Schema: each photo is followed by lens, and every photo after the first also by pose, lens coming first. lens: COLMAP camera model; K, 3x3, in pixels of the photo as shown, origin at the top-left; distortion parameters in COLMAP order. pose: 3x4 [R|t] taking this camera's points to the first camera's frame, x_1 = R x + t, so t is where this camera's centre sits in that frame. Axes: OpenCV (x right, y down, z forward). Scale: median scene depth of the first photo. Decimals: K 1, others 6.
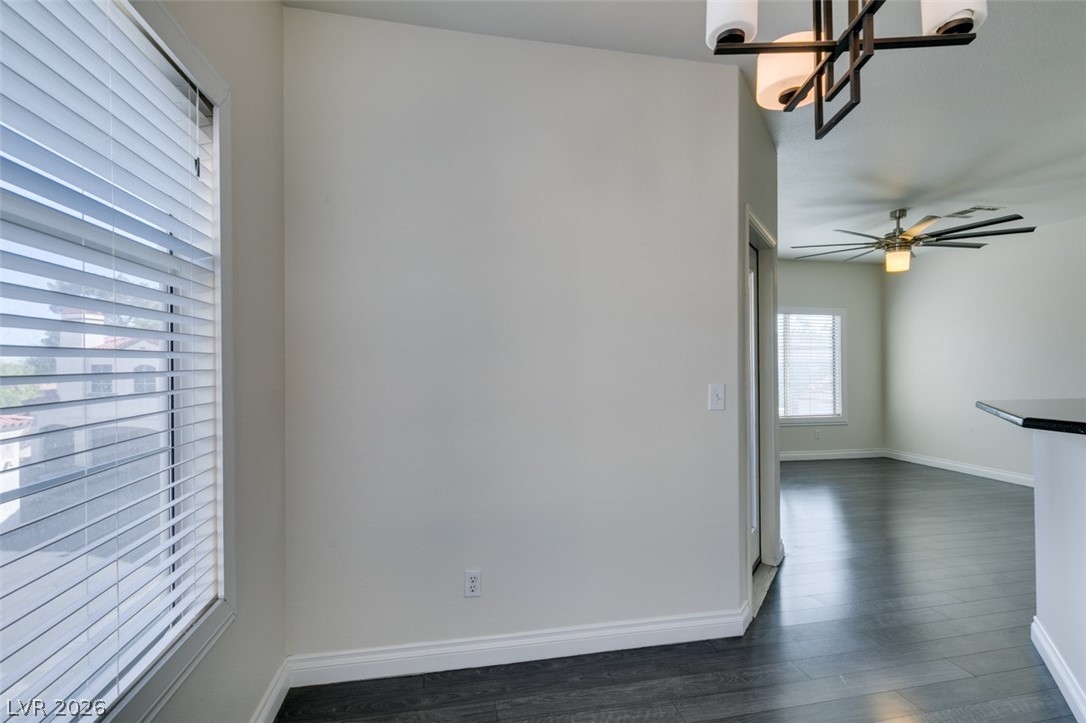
lens RADIAL K [[487.9, 0, 537.5], [0, 487.9, 363.6], [0, 0, 1]] dist [0.005057, -0.001390]
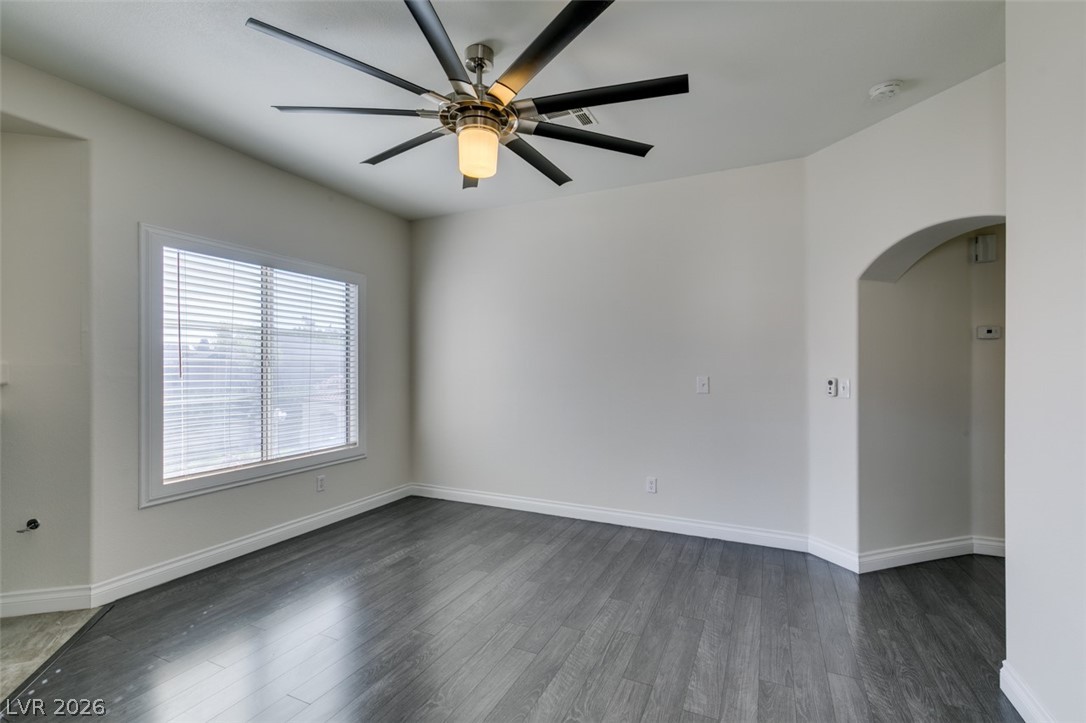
lens RADIAL K [[487.9, 0, 543.3], [0, 487.9, 362.9], [0, 0, 1]] dist [0.005057, -0.001390]
pose [[0.586066, 0.006669, 0.810236, 0.256243], [-0.005617, 0.999976, -0.004167, 0.002734], [-0.810244, -0.002109, 0.586089, 0.445611]]
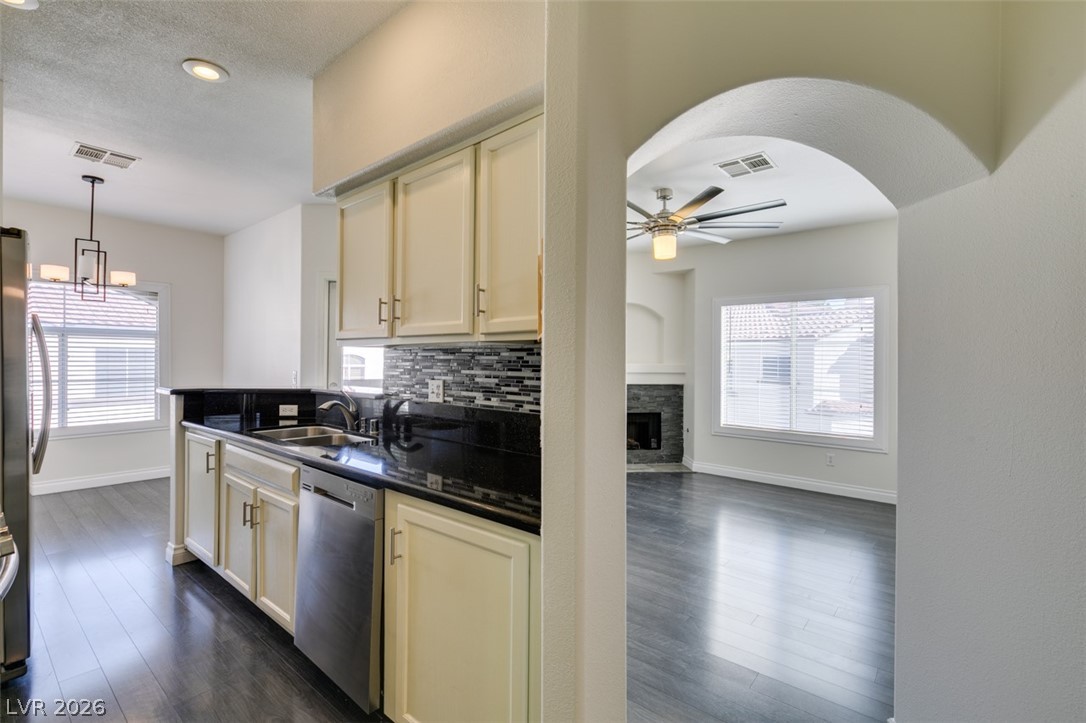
lens RADIAL K [[487.9, 0, 540.0], [0, 487.9, 362.6], [0, 0, 1]] dist [0.005057, -0.001390]
pose [[0.627767, 0.007547, -0.778365, 0.868424], [-0.008542, 0.999960, 0.002806, -0.001205], [0.778355, 0.004887, 0.627806, 0.185169]]
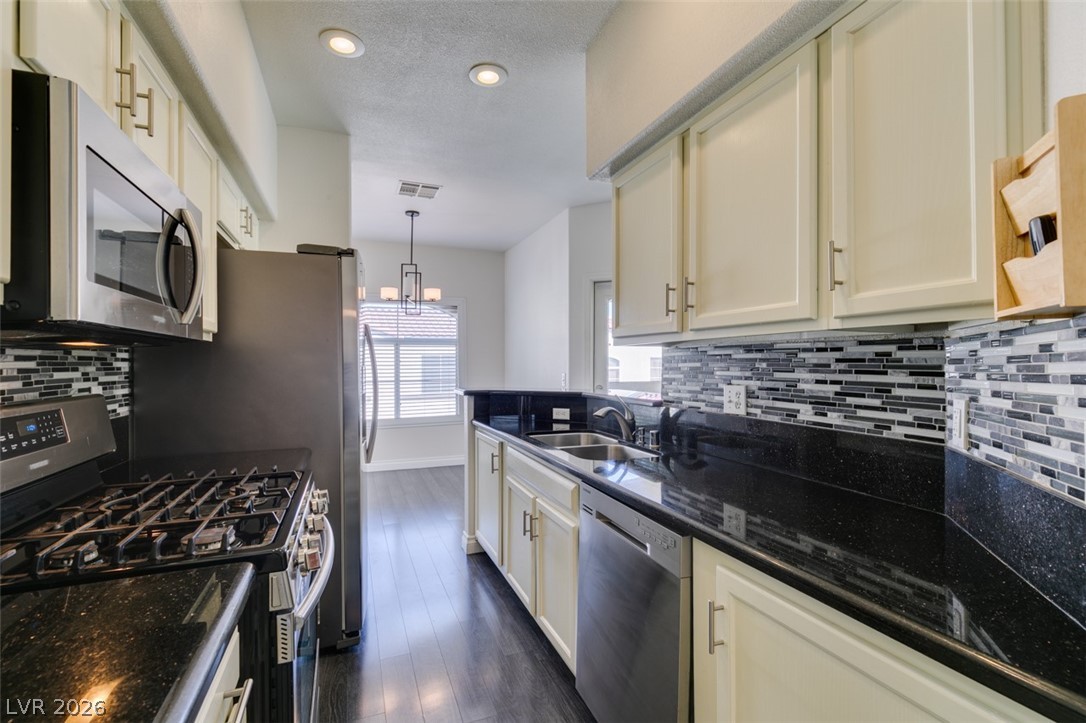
lens RADIAL K [[487.9, 0, 539.6], [0, 487.9, 361.3], [0, 0, 1]] dist [0.005057, -0.001390]
pose [[0.174298, -0.002934, -0.984689, 0.795279], [0.002004, 0.999995, -0.002624, -0.000038], [0.984691, -0.001516, 0.174303, 0.192775]]
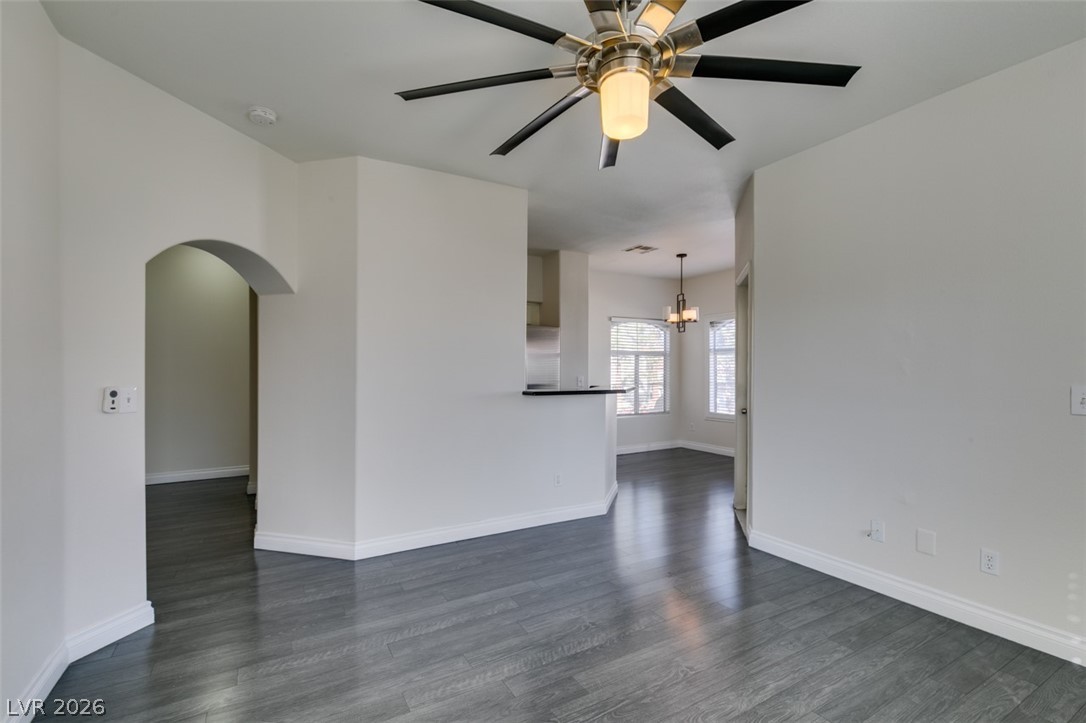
lens RADIAL K [[487.9, 0, 544.9], [0, 487.9, 372.7], [0, 0, 1]] dist [0.005057, -0.001390]
pose [[-0.943965, 0.005147, -0.330006, 0.631407], [0.003992, 0.999983, 0.004176, 0.003304], [0.330022, 0.002624, -0.943970, 0.917879]]
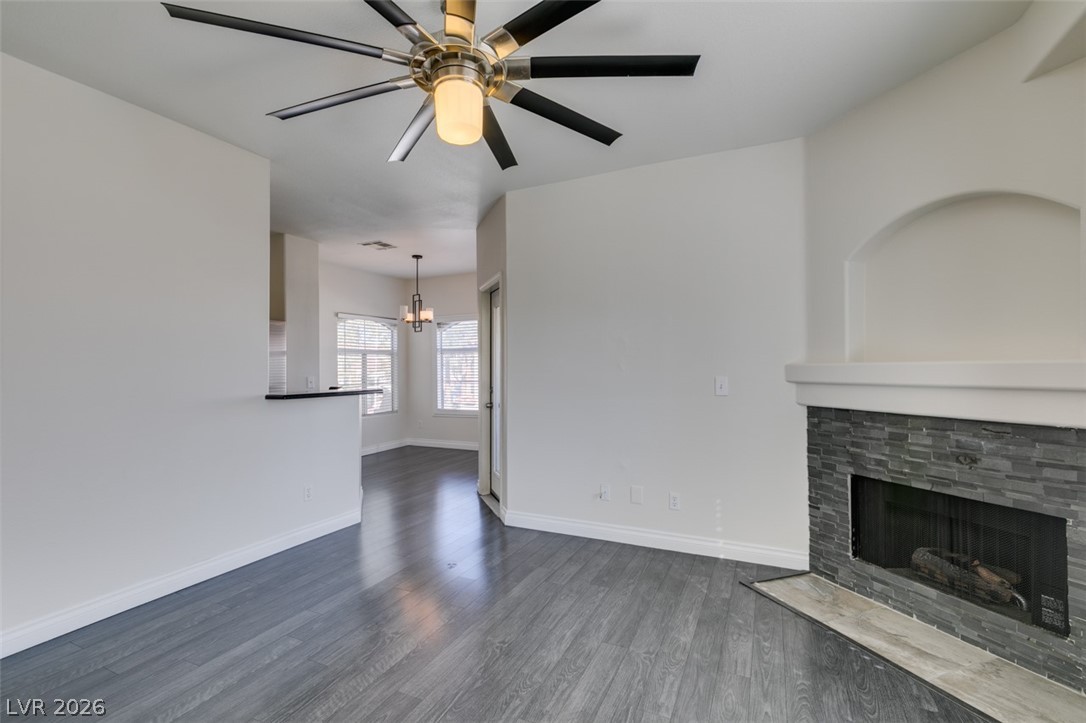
lens RADIAL K [[487.9, 0, 542.4], [0, 487.9, 367.2], [0, 0, 1]] dist [0.005057, -0.001390]
pose [[-0.591673, 0.006750, -0.806150, 0.697251], [0.012107, 0.999927, -0.000514, 0.003184], [0.806087, -0.010064, -0.591712, 0.879099]]
